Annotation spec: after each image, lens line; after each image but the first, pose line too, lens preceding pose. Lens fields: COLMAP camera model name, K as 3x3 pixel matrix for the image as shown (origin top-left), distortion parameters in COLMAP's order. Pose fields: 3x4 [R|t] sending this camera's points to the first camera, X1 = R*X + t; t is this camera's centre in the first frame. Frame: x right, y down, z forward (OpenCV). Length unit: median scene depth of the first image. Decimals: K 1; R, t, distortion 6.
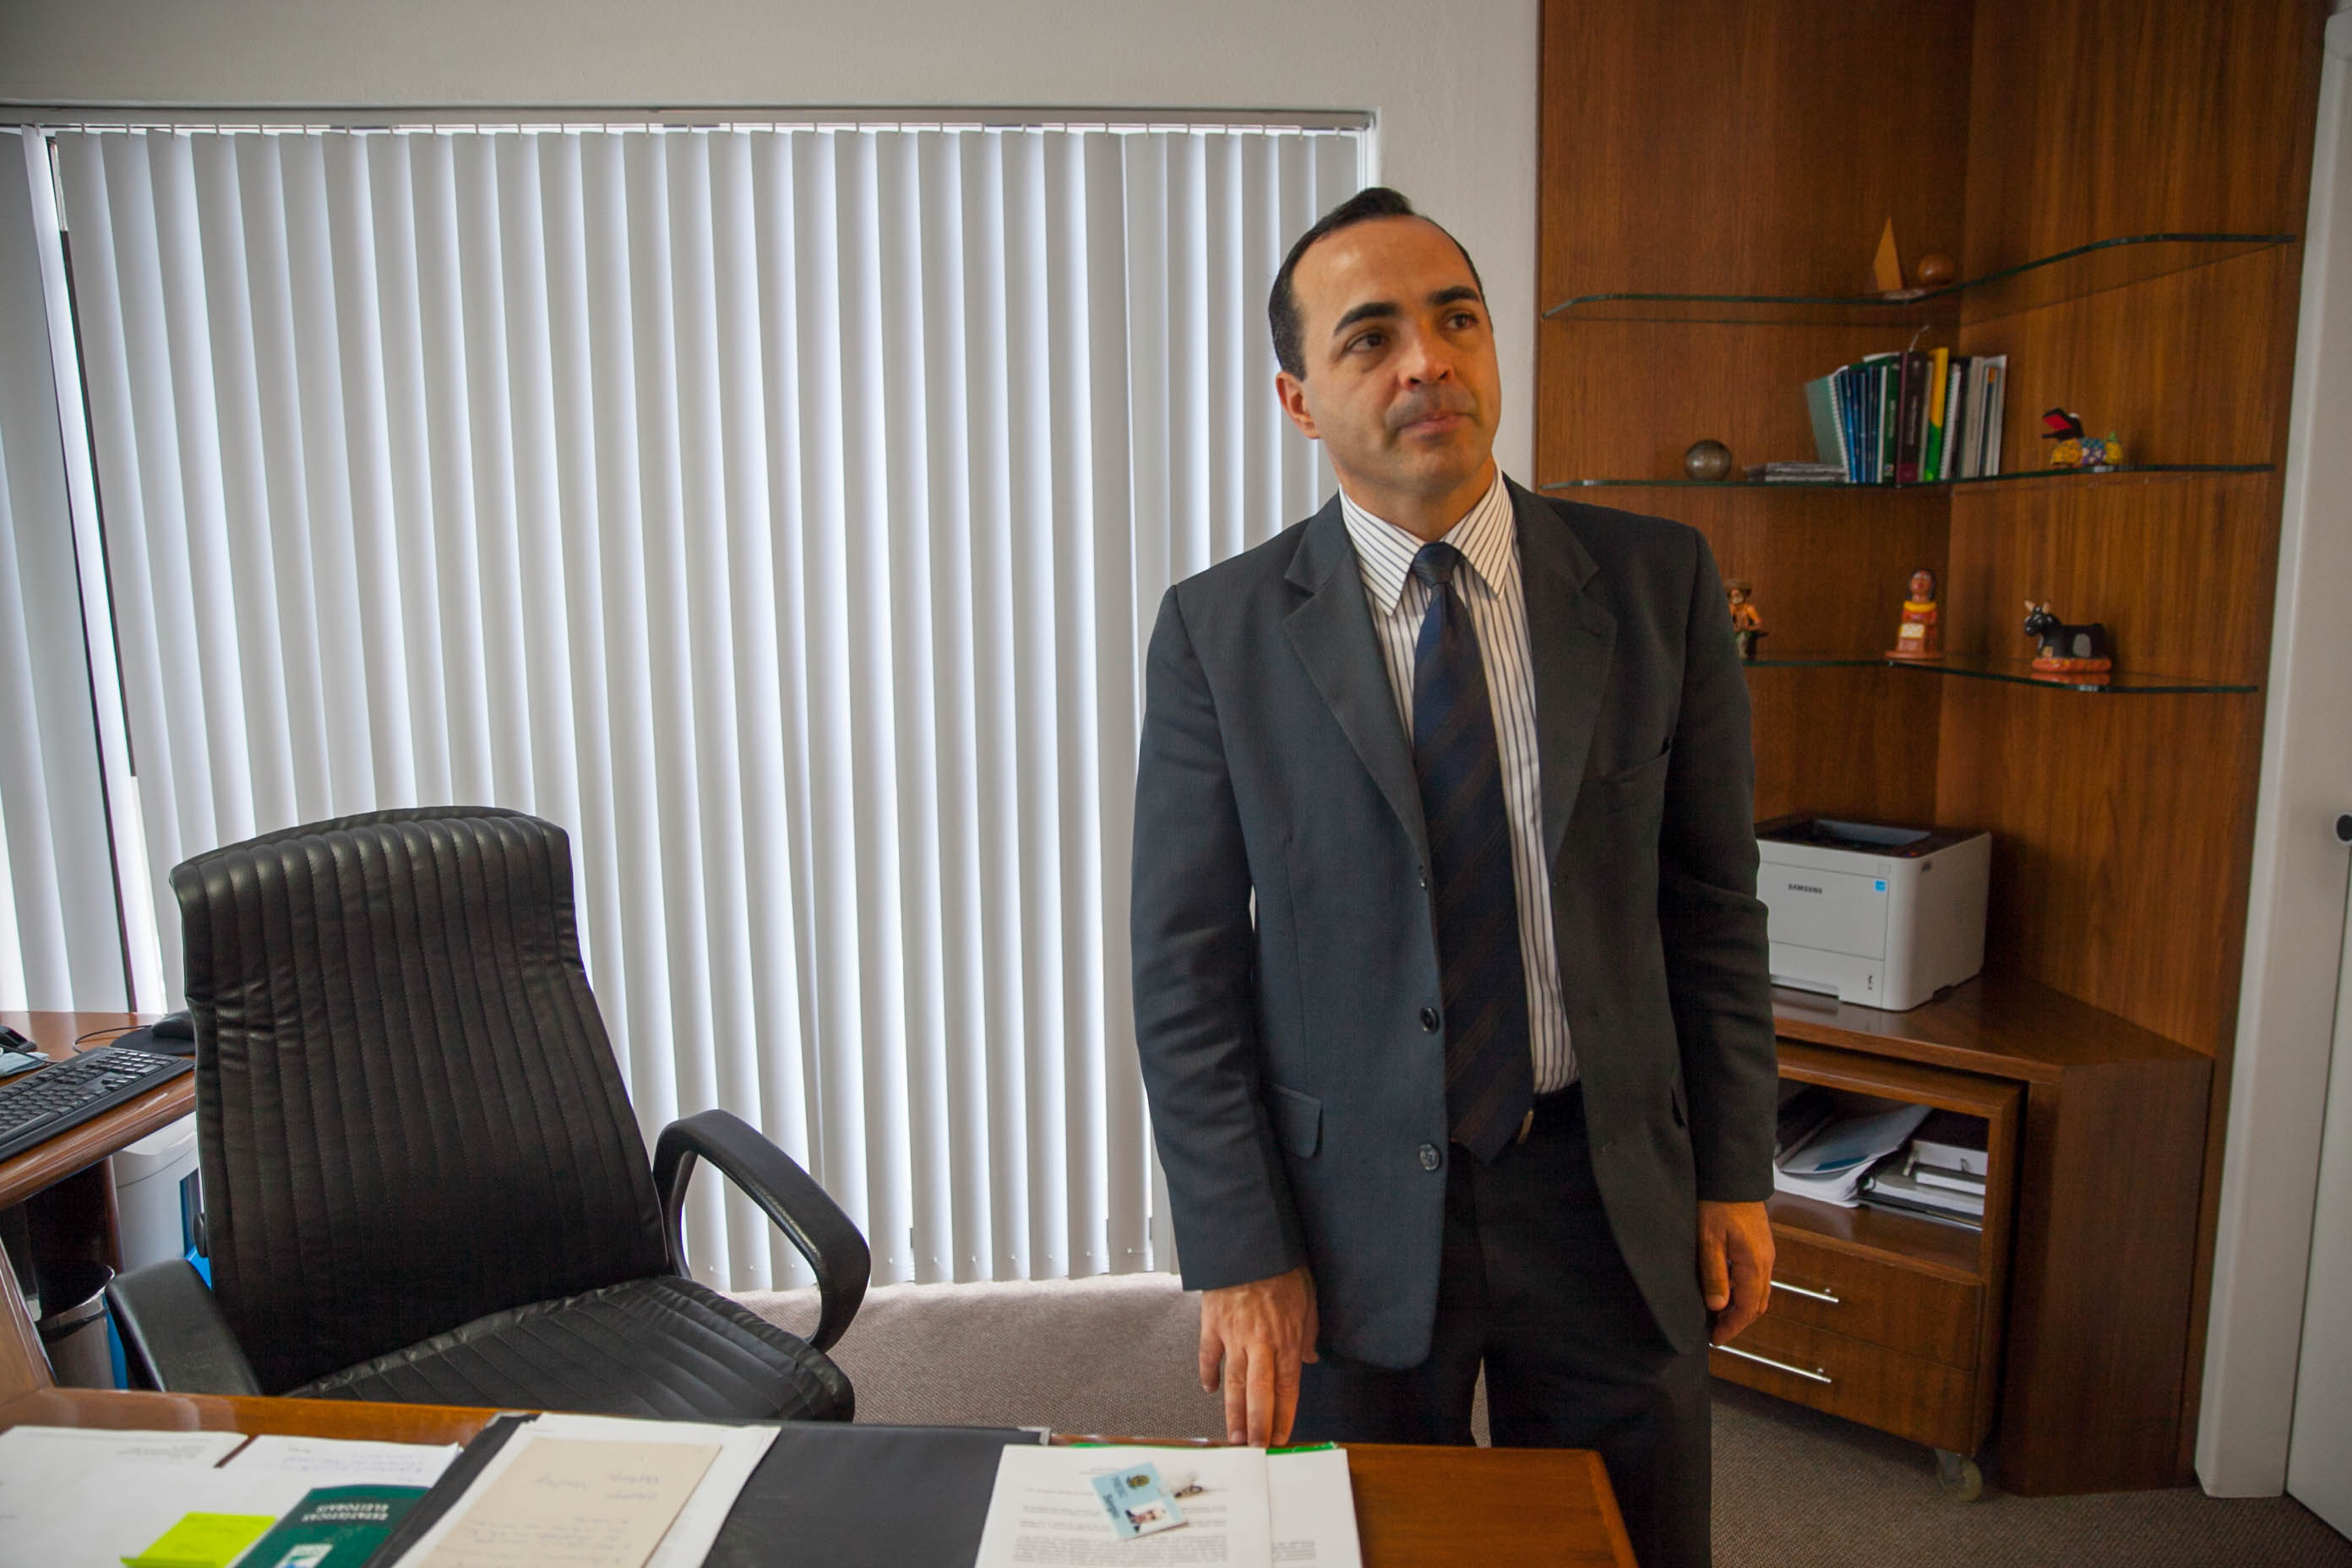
lens RADIAL K [[1621.5, 0, 1173.9], [0, 1621.5, 767.7], [0, 0, 1]] dist [-0.076842, 0.002013]
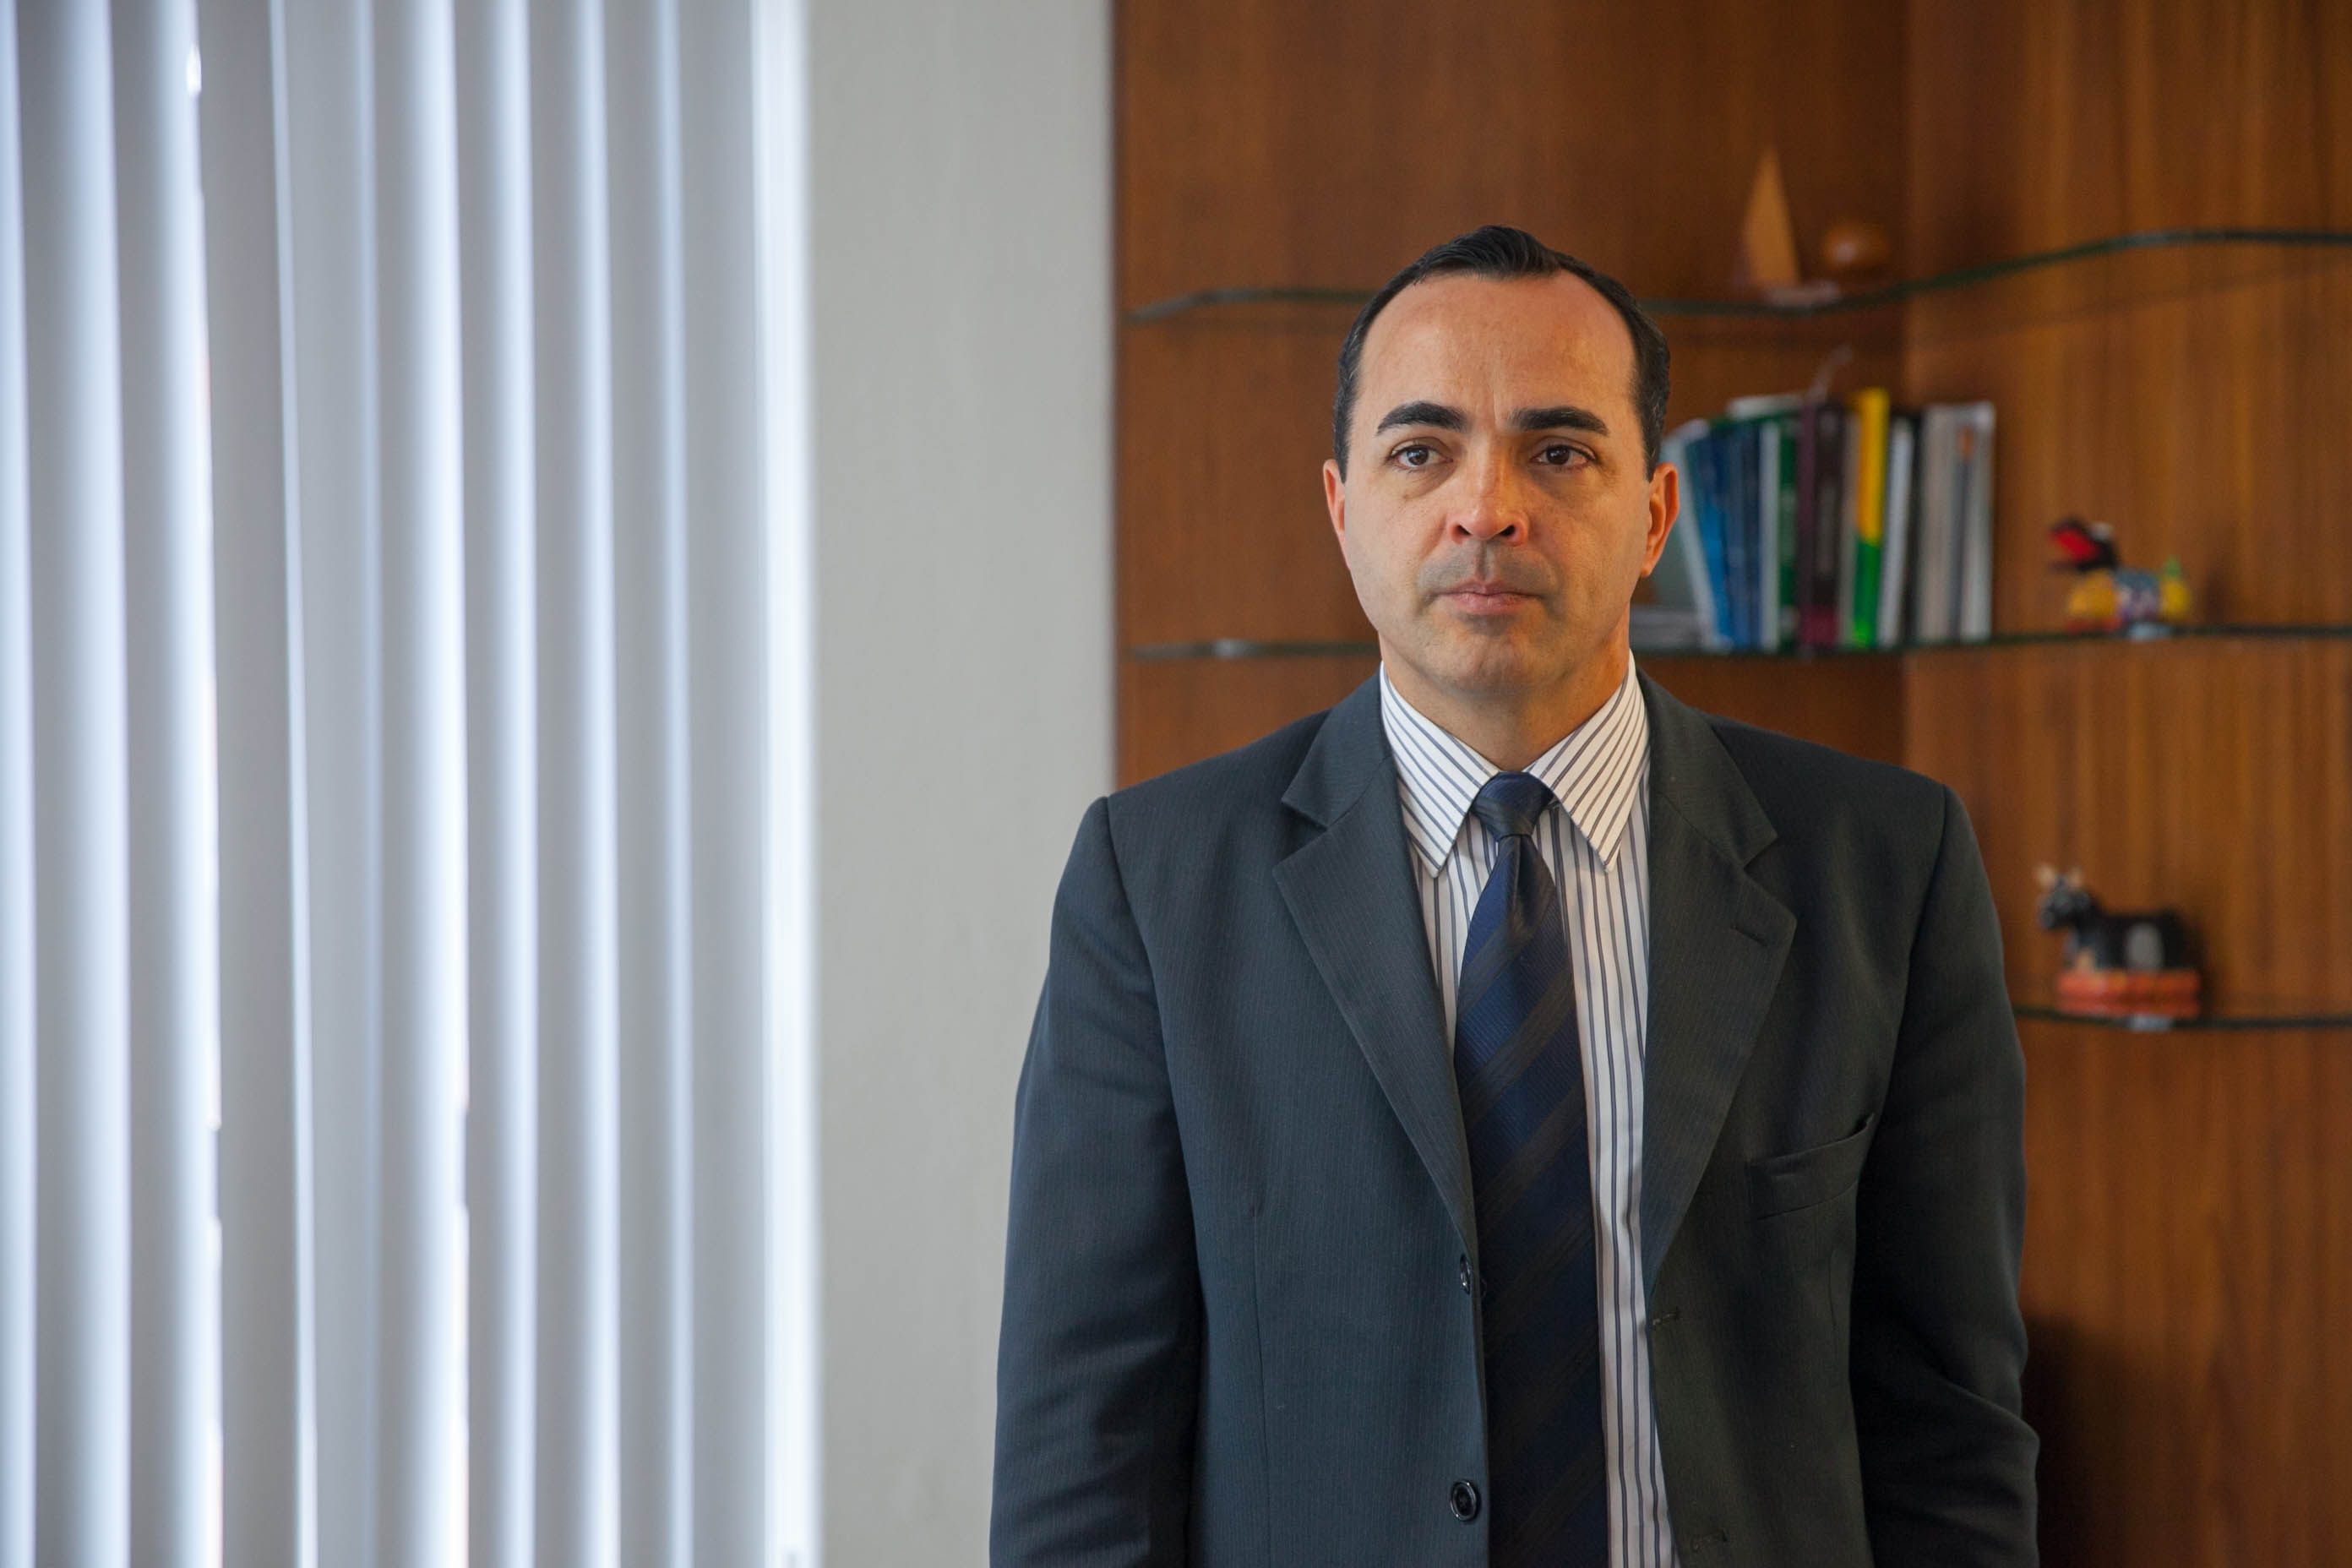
lens RADIAL K [[4752.3, 0, 1179.7], [0, 4752.3, 779.9], [0, 0, 1]] dist [0.107812, 0.000000]
pose [[0.960134, -0.005710, 0.279482, -0.187442], [0.039182, 0.992670, -0.114326, 0.037159], [-0.276780, 0.120719, 0.953320, -0.447716]]
